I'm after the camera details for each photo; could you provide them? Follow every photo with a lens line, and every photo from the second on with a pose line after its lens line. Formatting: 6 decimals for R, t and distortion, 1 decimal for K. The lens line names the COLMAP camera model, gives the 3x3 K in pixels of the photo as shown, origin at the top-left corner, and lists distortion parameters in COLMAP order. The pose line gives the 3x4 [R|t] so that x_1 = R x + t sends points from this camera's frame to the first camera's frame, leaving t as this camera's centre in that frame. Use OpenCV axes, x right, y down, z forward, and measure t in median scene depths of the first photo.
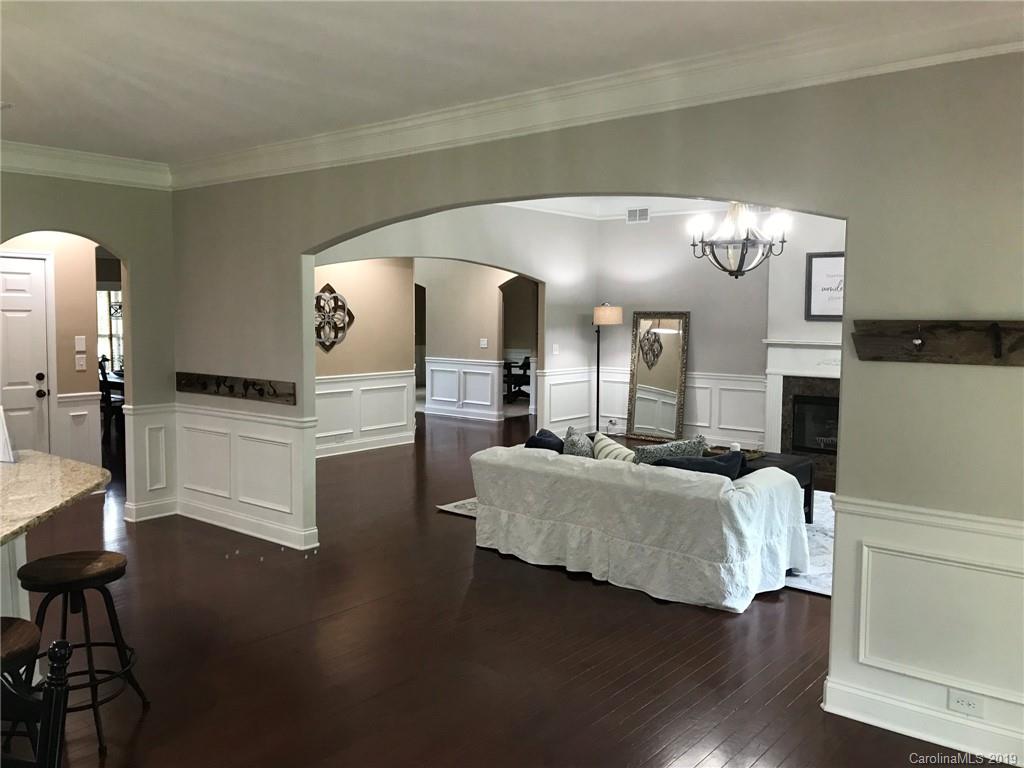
lens RADIAL K [[828.8, 0, 507.9], [0, 828.8, 373.8], [0, 0, 1]] dist [0.080899, -0.168895]
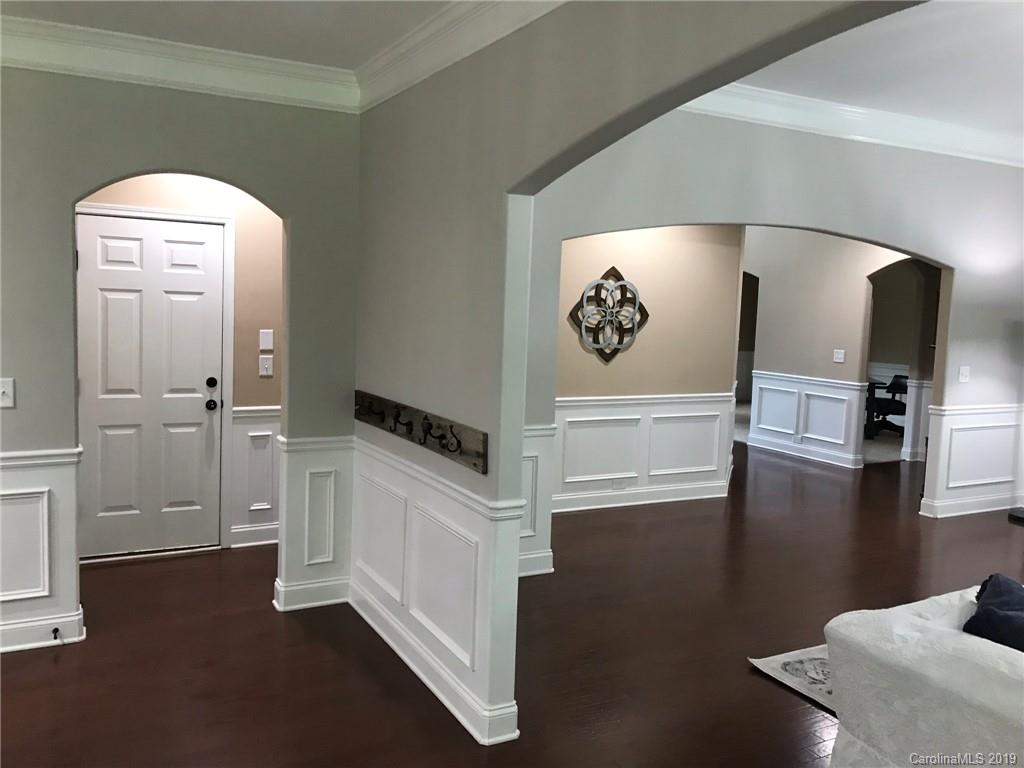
lens RADIAL K [[828.8, 0, 507.9], [0, 828.8, 373.8], [0, 0, 1]] dist [0.080899, -0.168895]
pose [[0.923604, 0.057258, -0.379047, -0.025361], [-0.055856, 0.998331, 0.014705, -0.022425], [0.379256, 0.007591, 0.925261, 0.308777]]
